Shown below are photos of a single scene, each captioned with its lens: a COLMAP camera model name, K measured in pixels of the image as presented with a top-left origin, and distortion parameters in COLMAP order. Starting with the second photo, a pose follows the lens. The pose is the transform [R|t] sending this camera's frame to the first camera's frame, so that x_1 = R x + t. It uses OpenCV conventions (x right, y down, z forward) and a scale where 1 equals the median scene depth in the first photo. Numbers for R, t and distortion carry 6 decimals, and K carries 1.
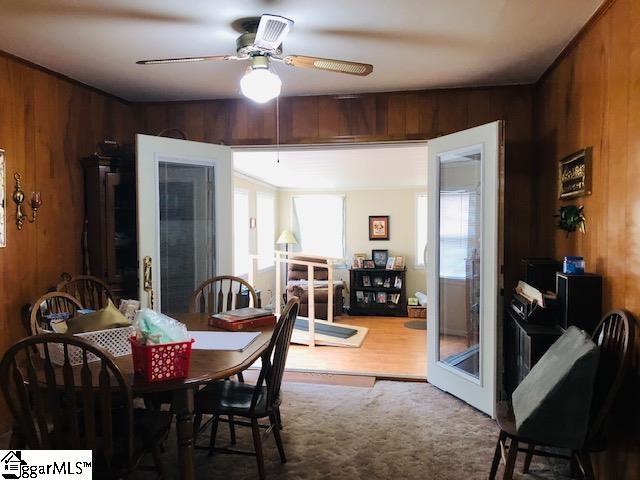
lens RADIAL K [[505.4, 0, 320.0], [0, 505.4, 240.0], [0, 0, 1]] dist [0.063442, -0.082040]
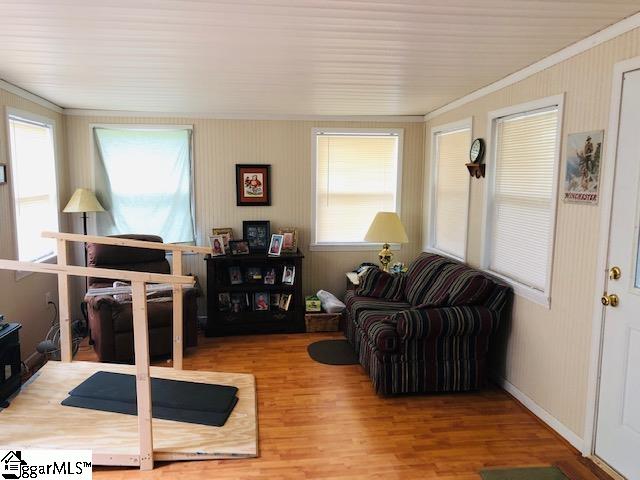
lens RADIAL K [[505.4, 0, 320.0], [0, 505.4, 240.0], [0, 0, 1]] dist [0.063442, -0.082040]
pose [[0.941533, -0.034091, 0.335192, -0.012537], [-0.000833, 0.994629, 0.103499, -0.021803], [-0.336920, -0.097727, 0.936448, 0.413970]]
